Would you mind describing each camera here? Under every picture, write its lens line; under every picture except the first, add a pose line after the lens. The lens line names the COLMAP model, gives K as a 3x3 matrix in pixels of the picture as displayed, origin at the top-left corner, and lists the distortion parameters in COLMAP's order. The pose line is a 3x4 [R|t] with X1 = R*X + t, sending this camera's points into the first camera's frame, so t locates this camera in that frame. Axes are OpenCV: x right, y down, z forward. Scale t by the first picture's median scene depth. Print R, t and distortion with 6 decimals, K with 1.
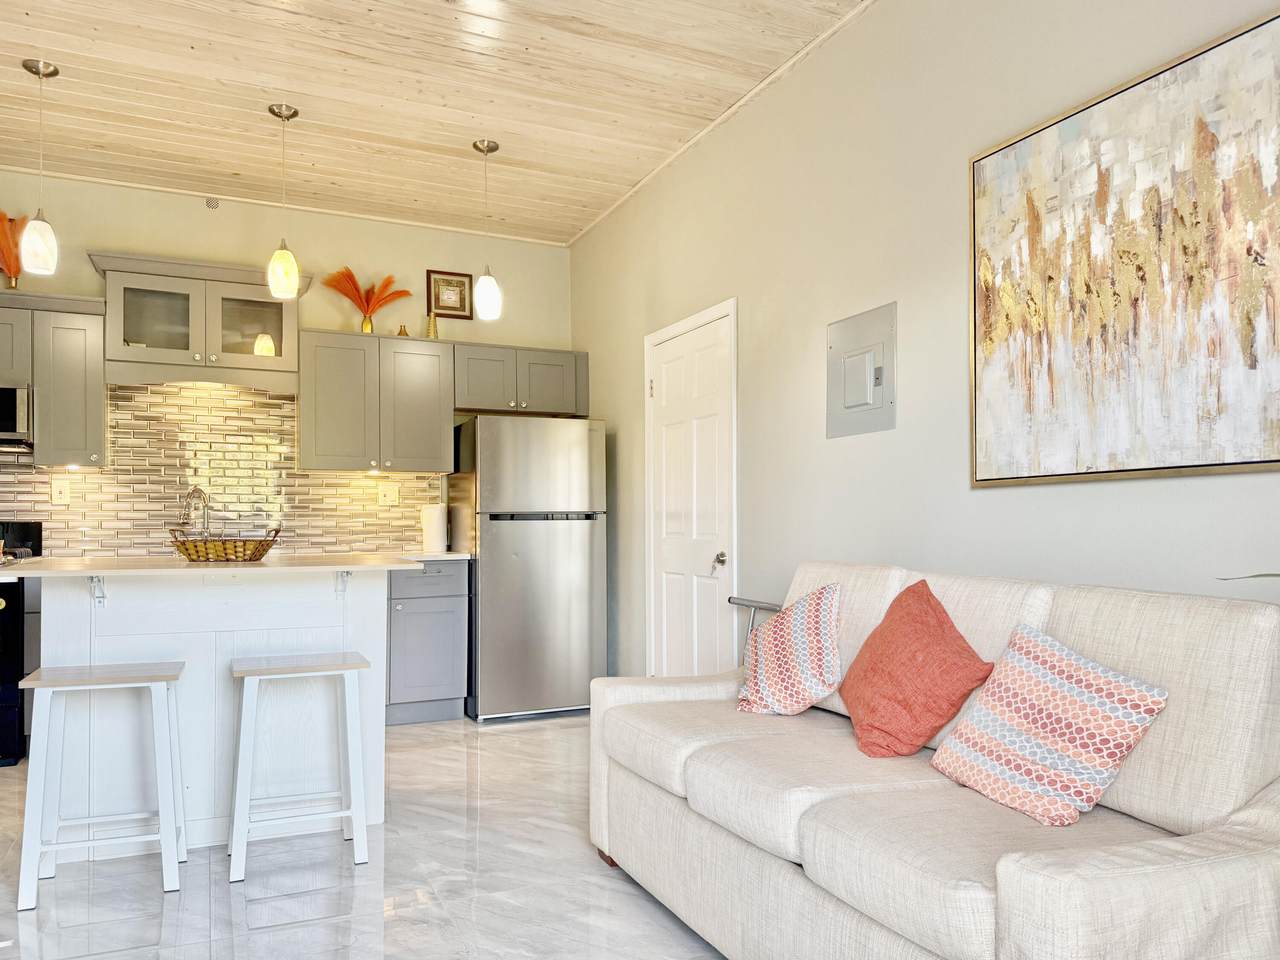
lens RADIAL K [[924.0, 0, 647.7], [0, 924.0, 524.2], [0, 0, 1]] dist [0.005468, -0.007417]
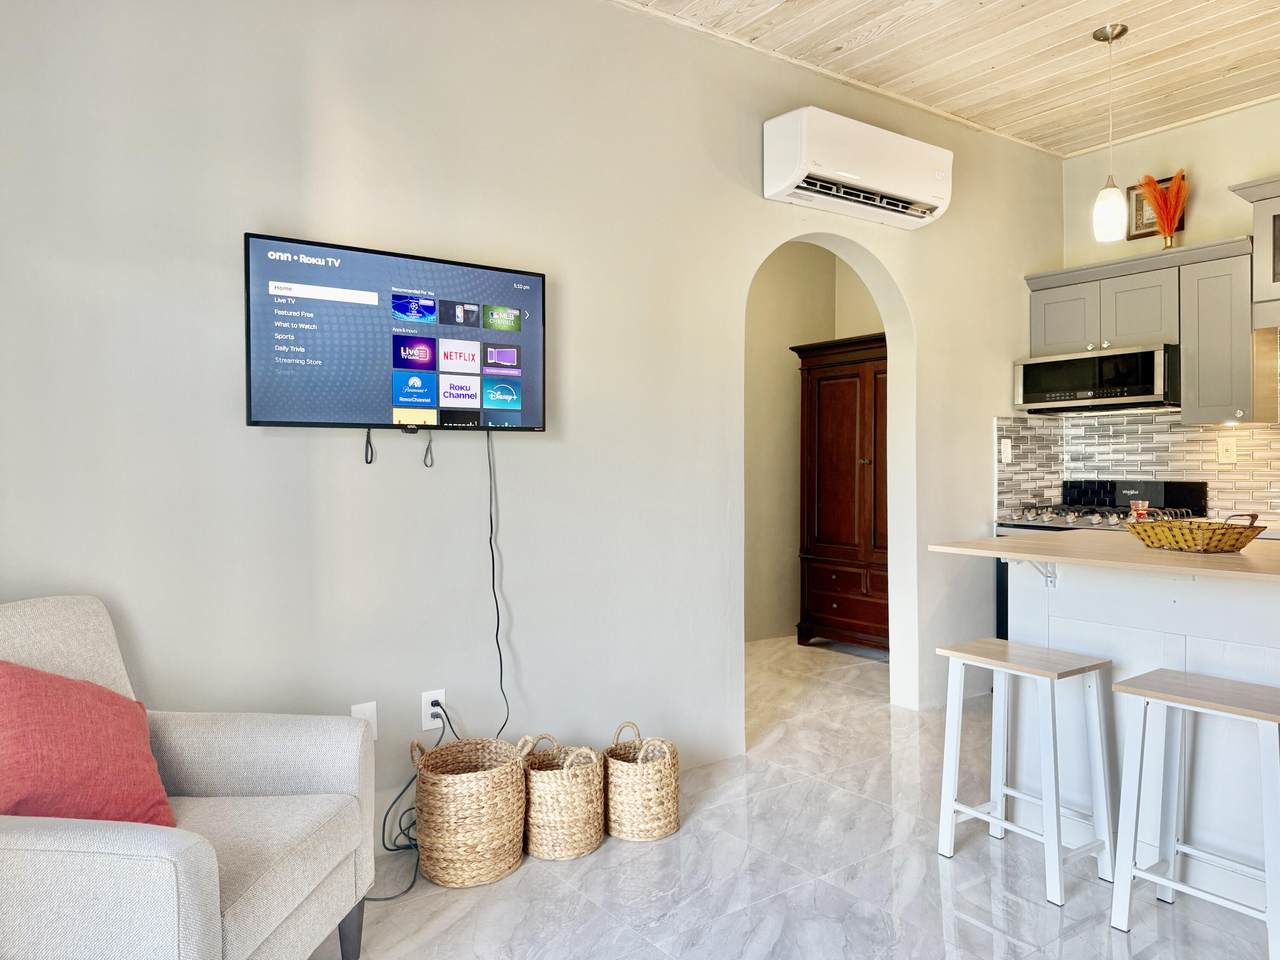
lens RADIAL K [[908.6, 0, 640.0], [0, 908.6, 480.0], [0, 0, 1]] dist [0.125131, -0.159780]
pose [[0.181210, 0.018744, -0.983266, 0.316423], [0.012514, 0.999693, 0.021363, -0.054905], [0.983365, -0.016176, 0.180920, 0.419191]]
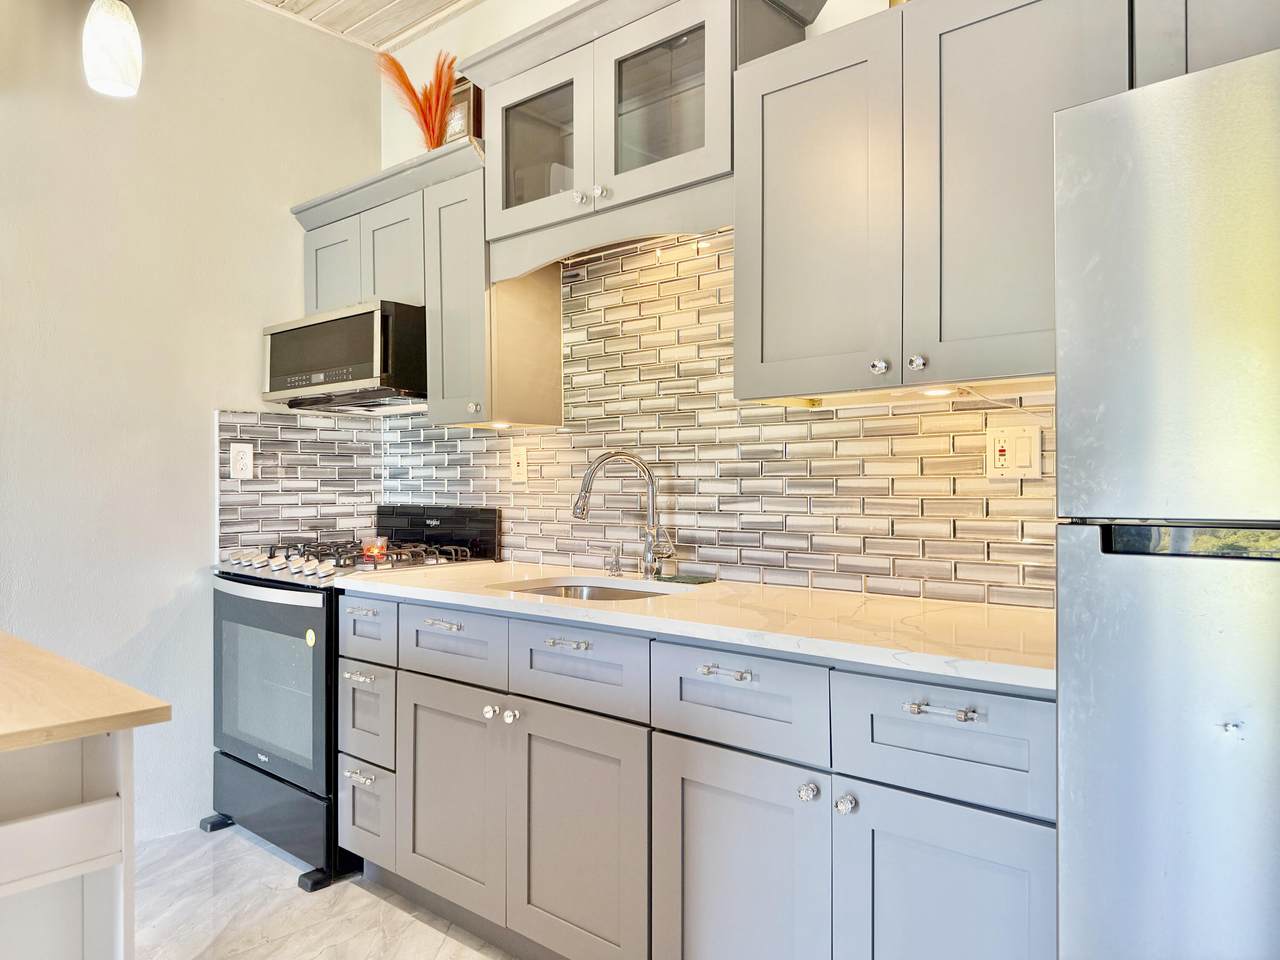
lens RADIAL K [[908.6, 0, 640.0], [0, 908.6, 480.0], [0, 0, 1]] dist [0.125131, -0.159780]
pose [[0.378360, 0.000043, -0.925658, 0.004375], [0.002123, 0.999997, 0.000915, -0.040452], [0.925656, -0.002312, 0.378359, 1.423230]]
